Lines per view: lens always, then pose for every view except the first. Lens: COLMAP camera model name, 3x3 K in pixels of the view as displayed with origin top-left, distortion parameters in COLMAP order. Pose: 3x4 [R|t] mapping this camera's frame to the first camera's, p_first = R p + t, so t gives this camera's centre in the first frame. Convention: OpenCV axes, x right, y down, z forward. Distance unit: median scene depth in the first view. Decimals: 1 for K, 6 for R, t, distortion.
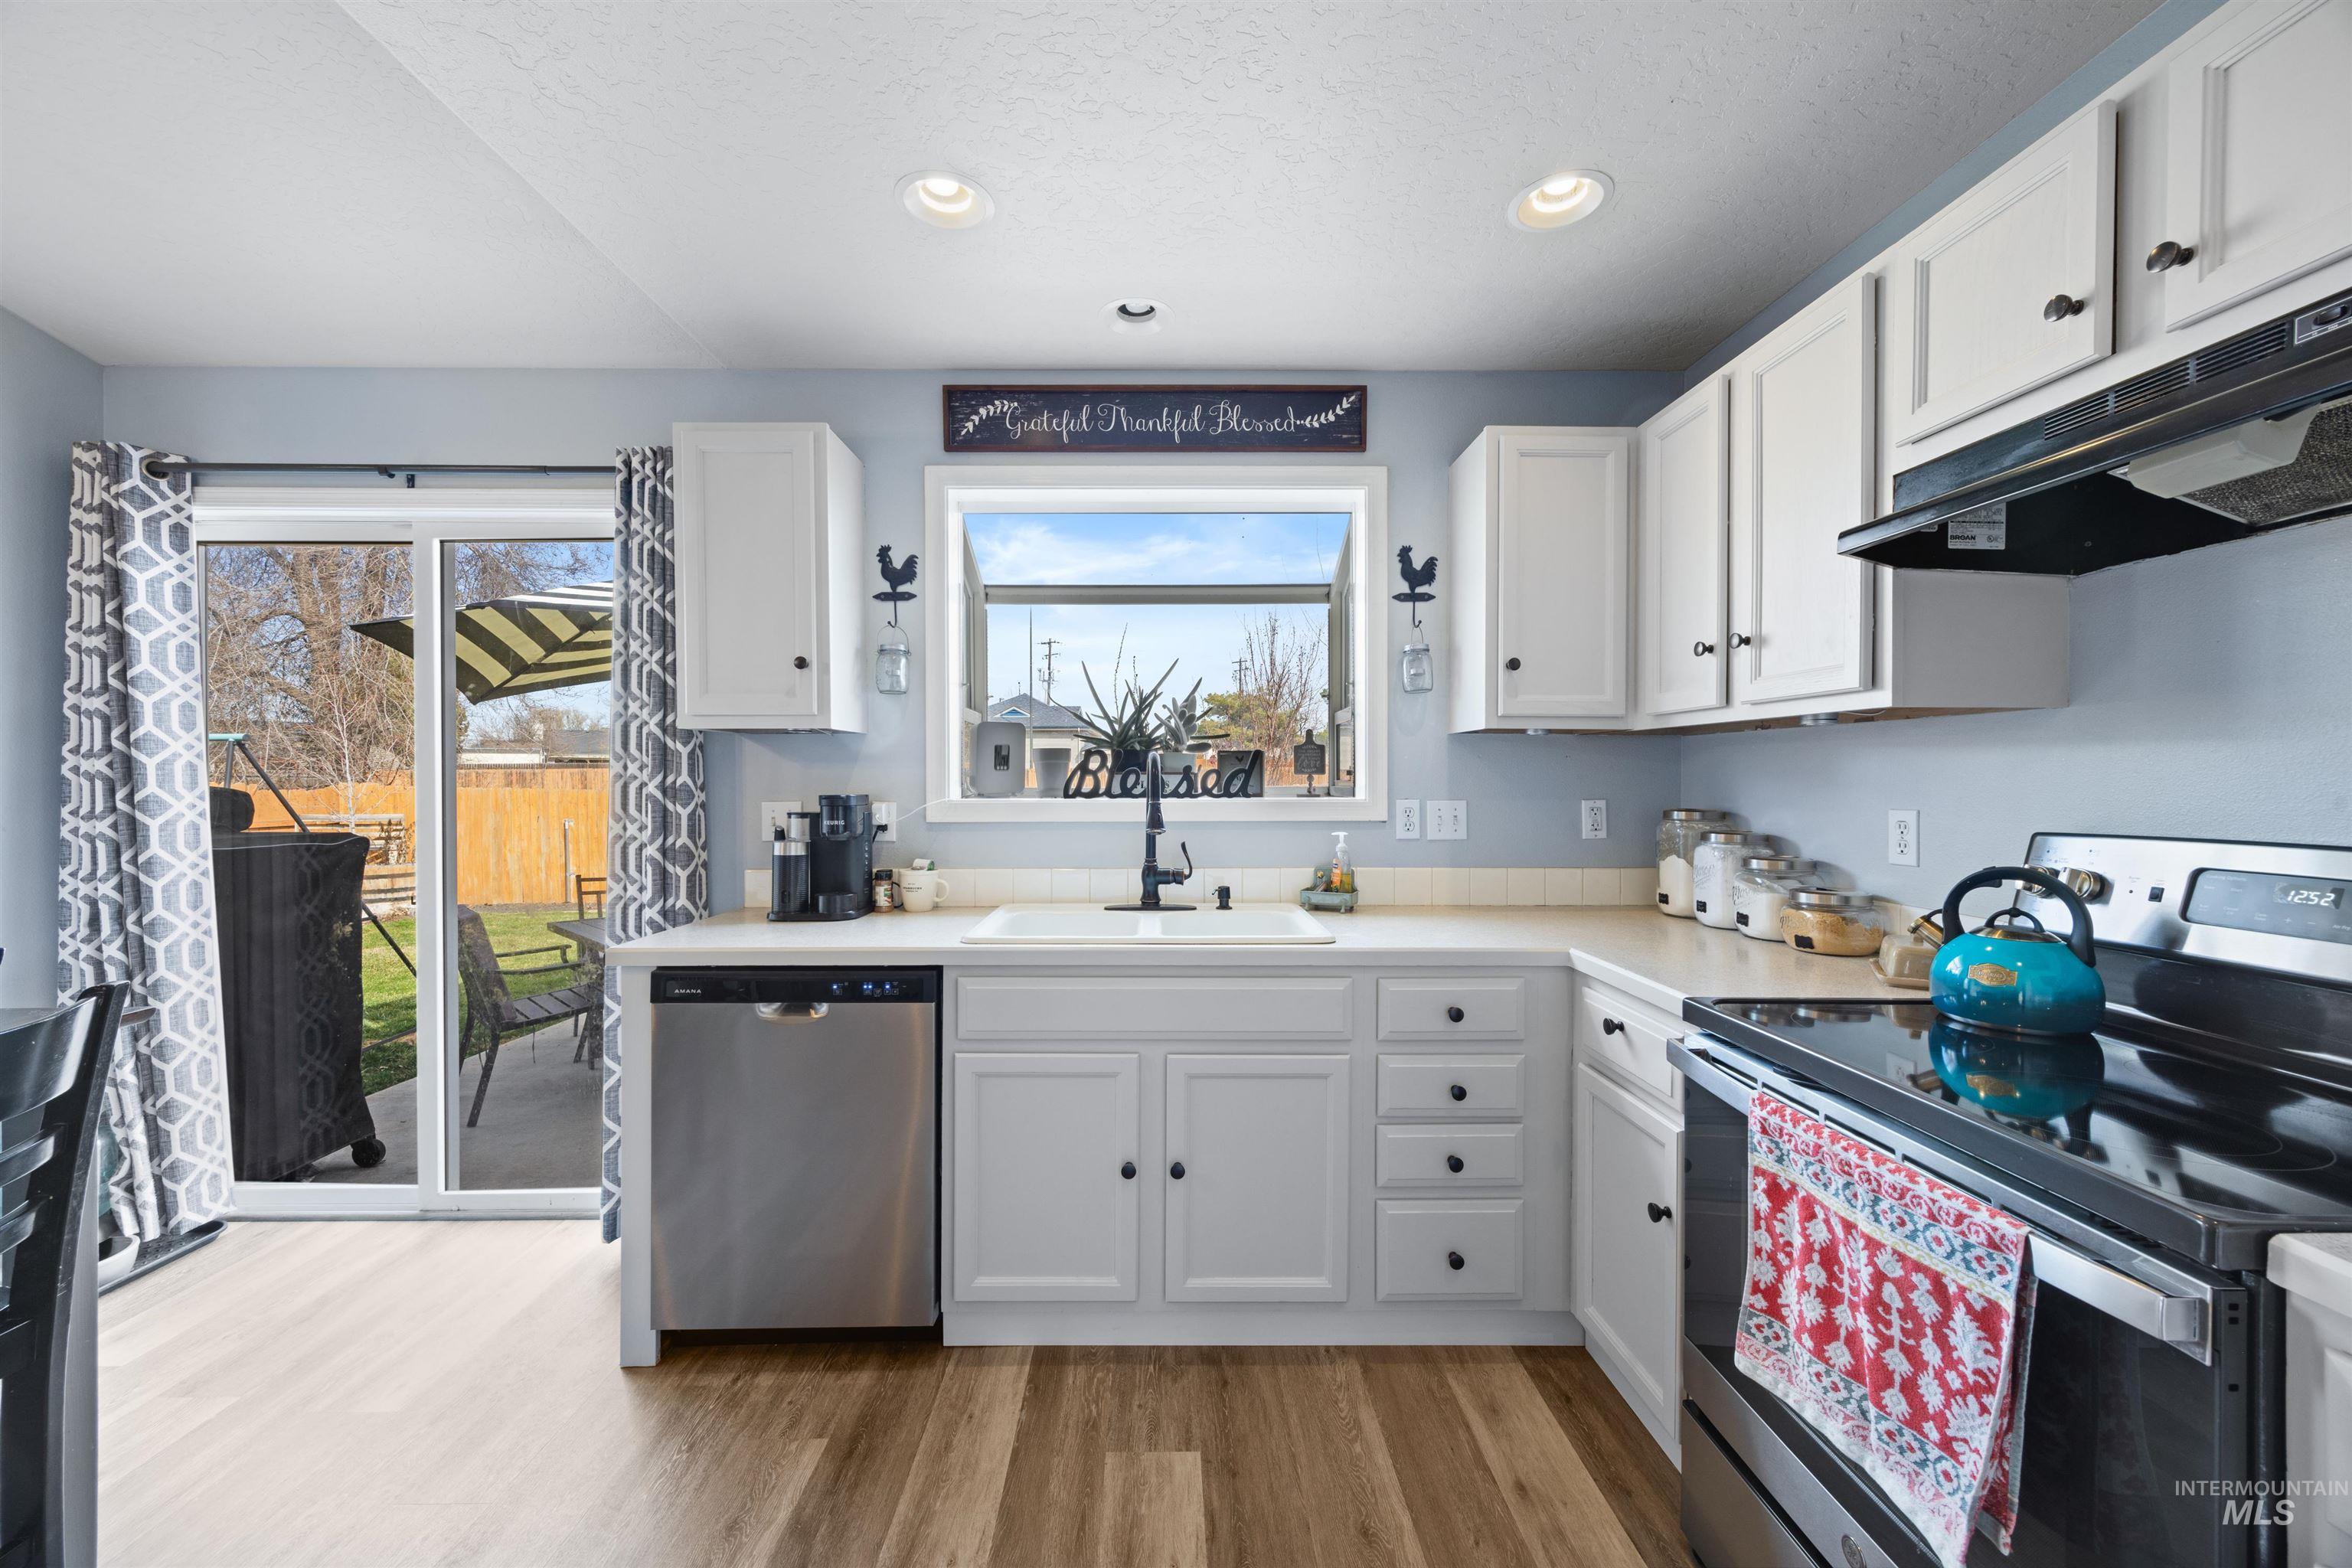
lens RADIAL K [[882.5, 0, 1185.8], [0, 882.5, 784.6], [0, 0, 1]] dist [0.001793, 0.000290]
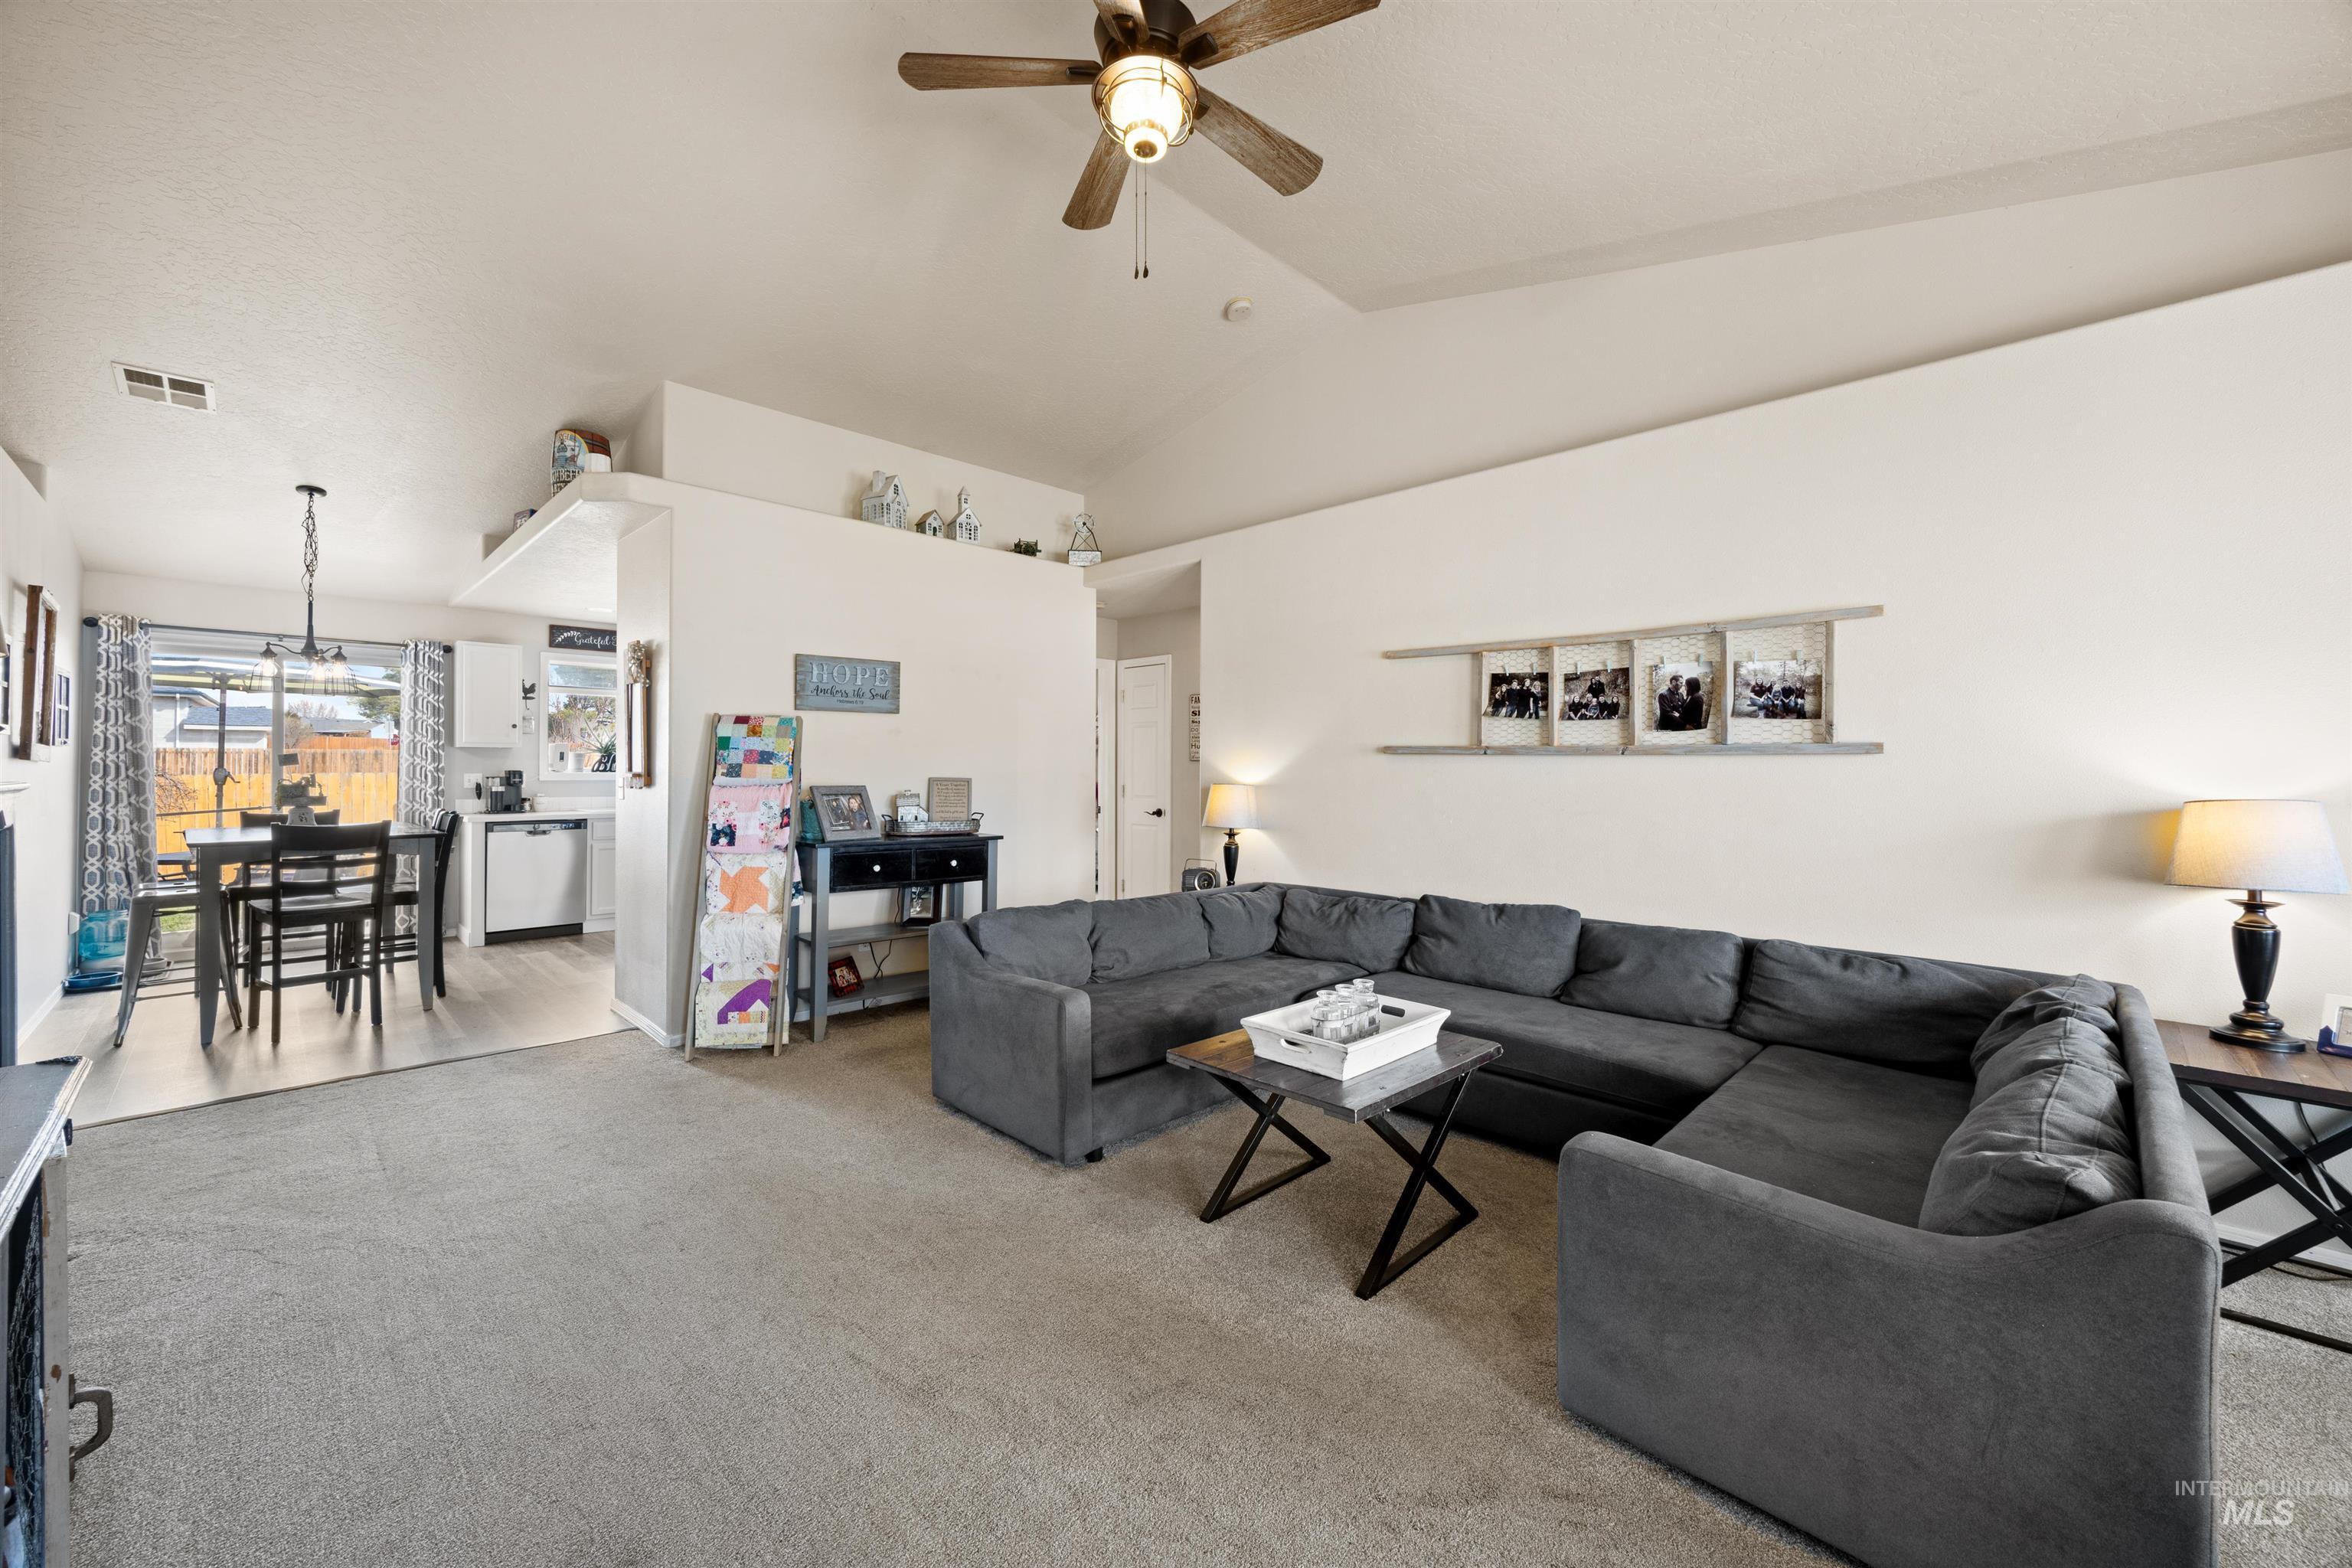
lens RADIAL K [[882.5, 0, 1194.5], [0, 882.5, 766.2], [0, 0, 1]] dist [0.001793, 0.000290]
pose [[0.716860, 0.006351, 0.697188, -0.977155], [-0.000793, 0.999965, -0.008293, 0.022140], [-0.697217, 0.005392, 0.716840, -3.120094]]
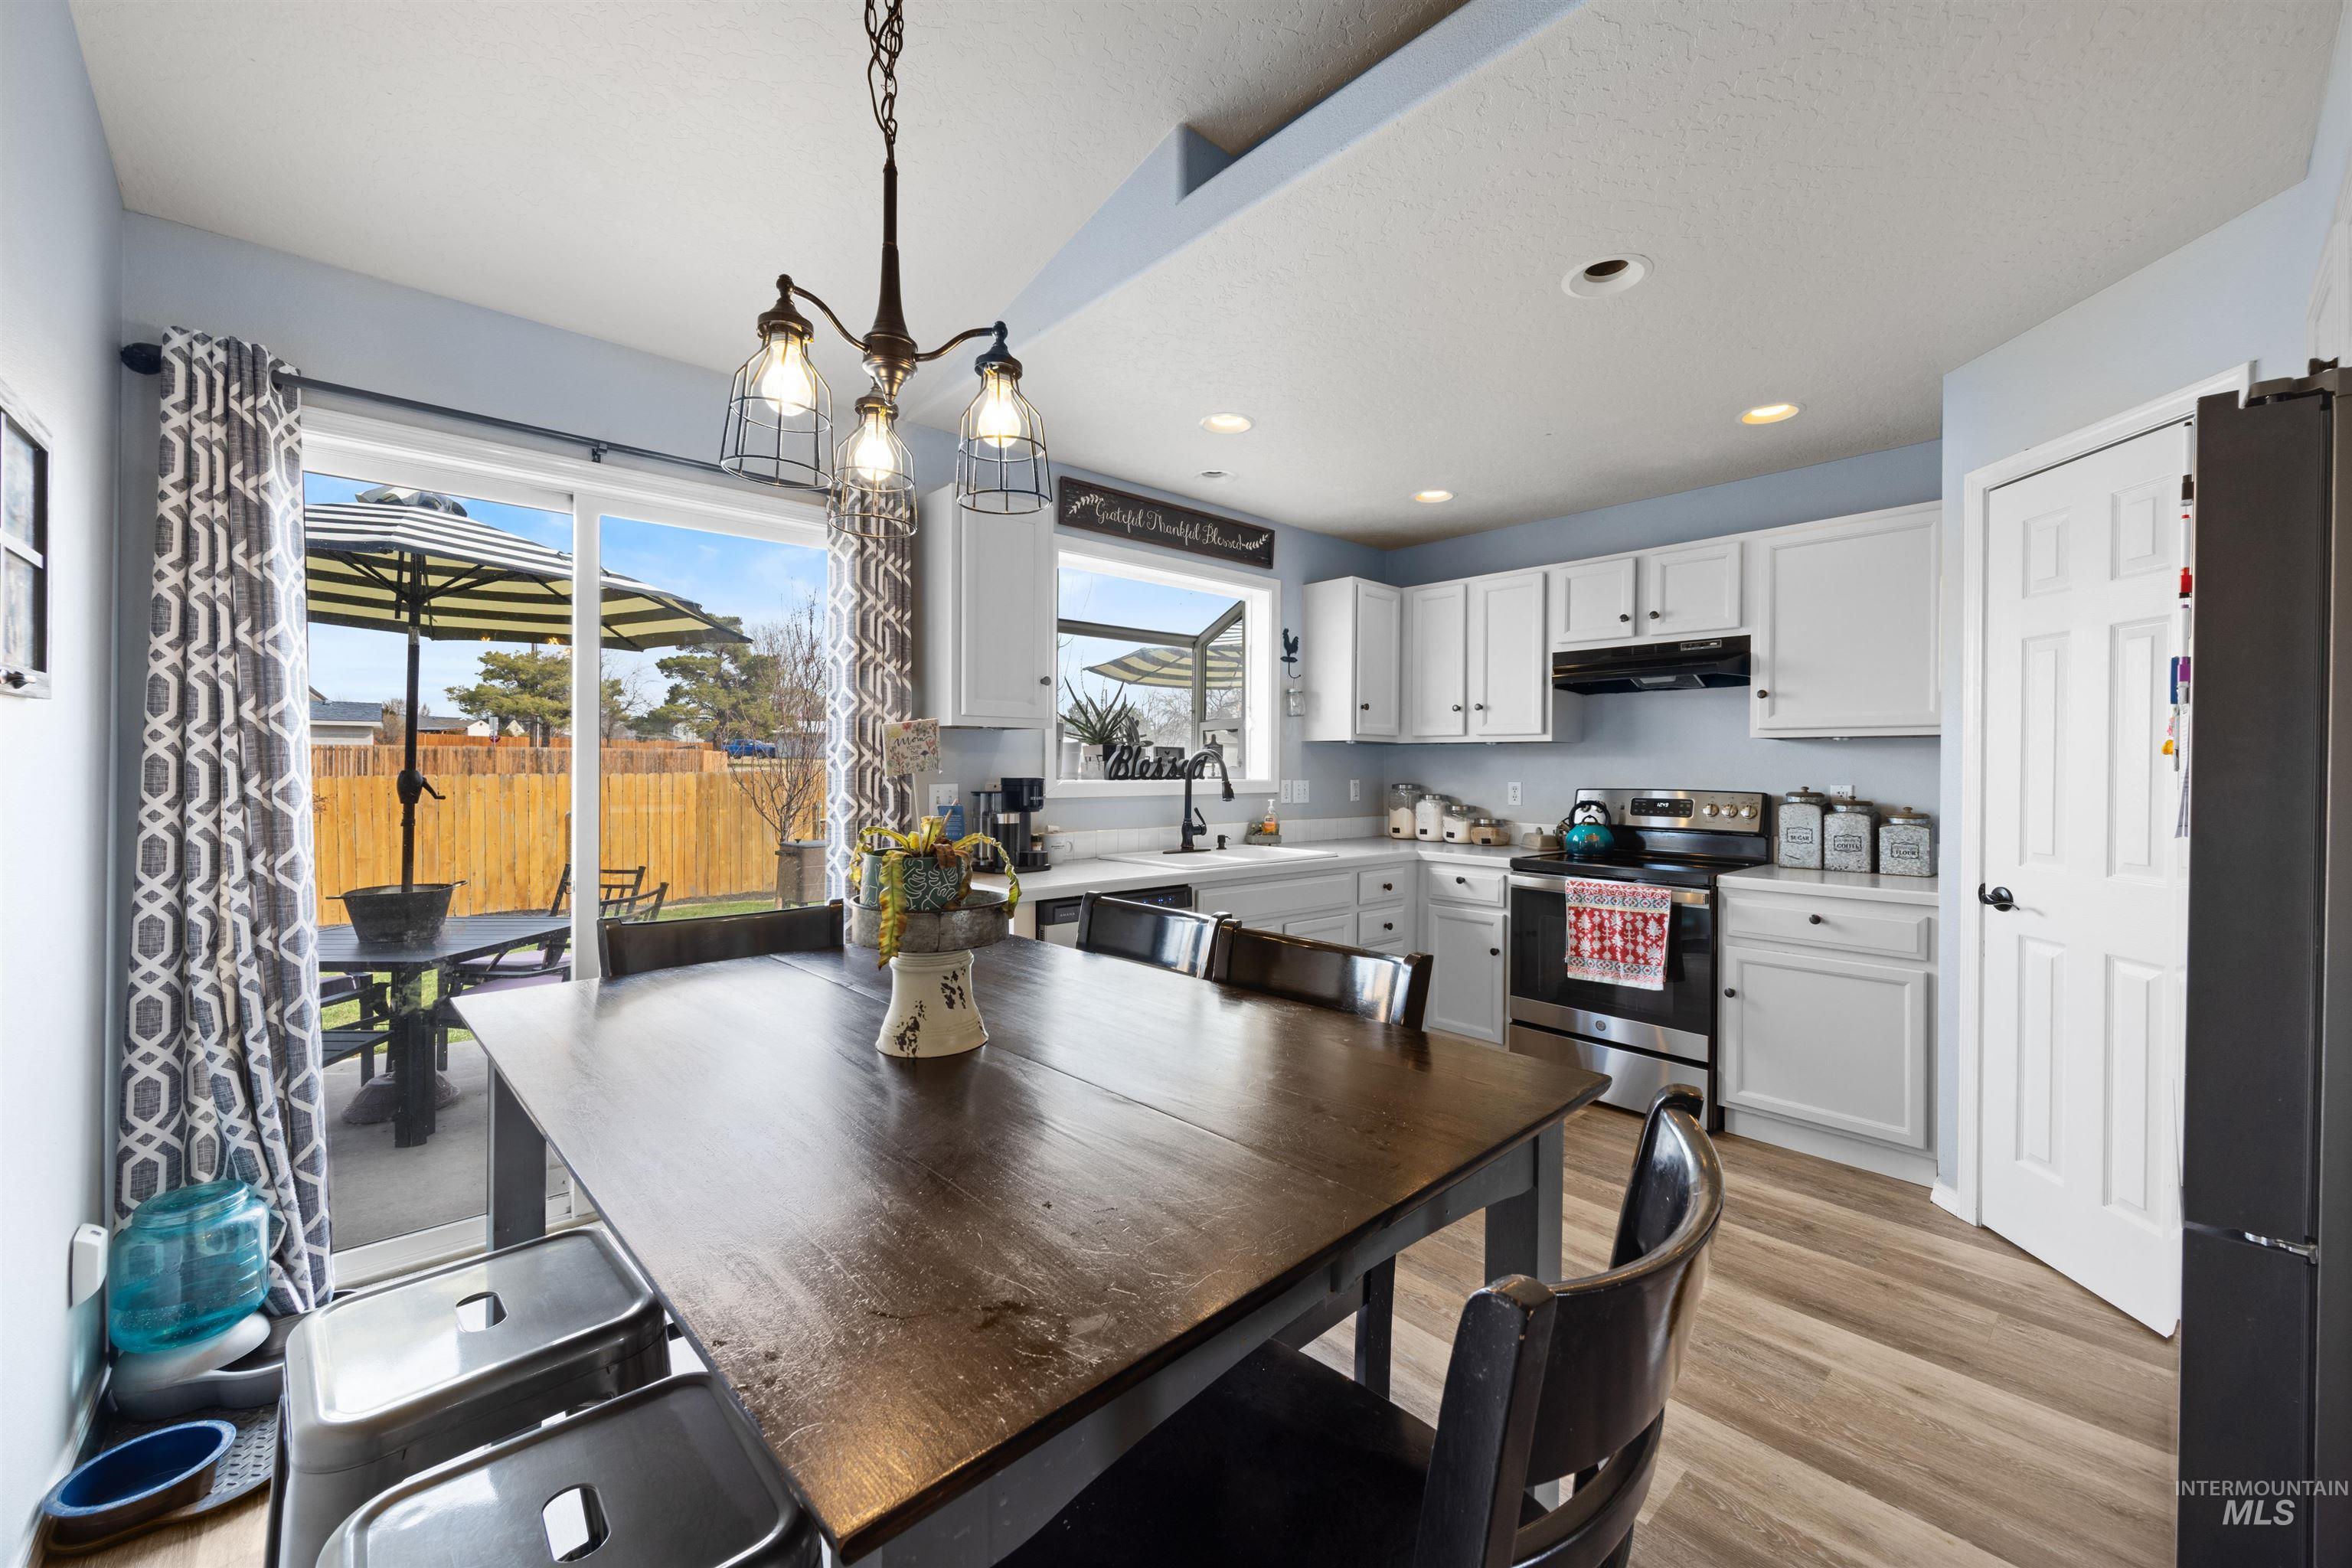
lens RADIAL K [[882.5, 0, 1215.8], [0, 882.5, 769.5], [0, 0, 1]] dist [0.001793, 0.000290]
pose [[0.746603, 0.002699, 0.665265, -1.291341], [-0.001757, 0.999996, -0.002086, 0.001952], [-0.665268, 0.000388, 0.746605, -0.218857]]
